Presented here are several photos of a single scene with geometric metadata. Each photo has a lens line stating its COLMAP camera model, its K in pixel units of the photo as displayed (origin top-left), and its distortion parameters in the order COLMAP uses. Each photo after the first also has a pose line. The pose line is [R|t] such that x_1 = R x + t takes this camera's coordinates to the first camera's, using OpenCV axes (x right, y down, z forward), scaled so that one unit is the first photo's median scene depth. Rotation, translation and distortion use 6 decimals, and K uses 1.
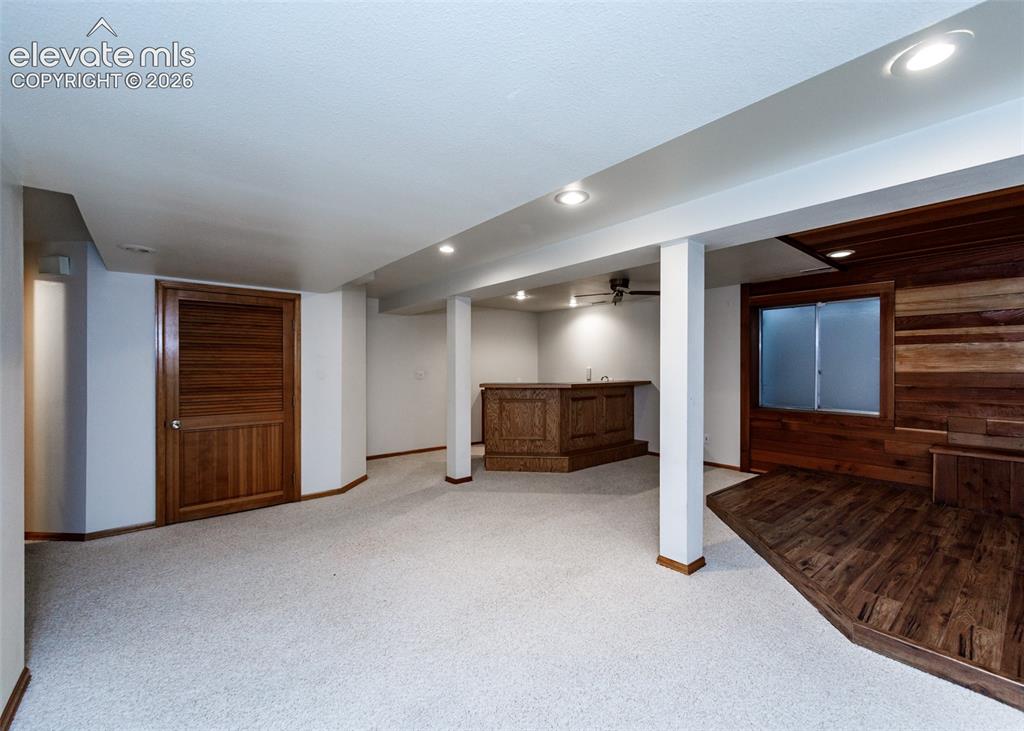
lens RADIAL K [[444.0, 0, 505.6], [0, 444.0, 368.3], [0, 0, 1]] dist [0.007756, -0.001570]
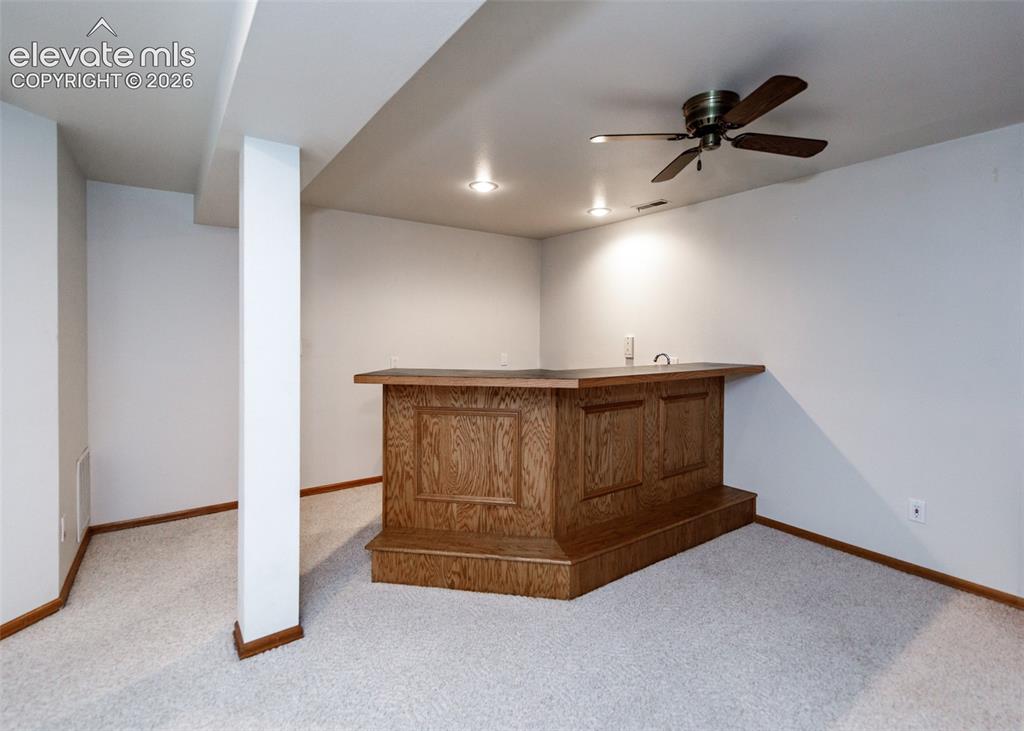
lens RADIAL K [[481.3, 0, 498.2], [0, 481.3, 345.5], [0, 0, 1]] dist [0.009217, -0.000702]
pose [[0.995749, 0.006754, -0.091860, 0.109728], [-0.004831, 0.999765, 0.021140, -0.001639], [0.091981, -0.020606, 0.995548, 0.540006]]
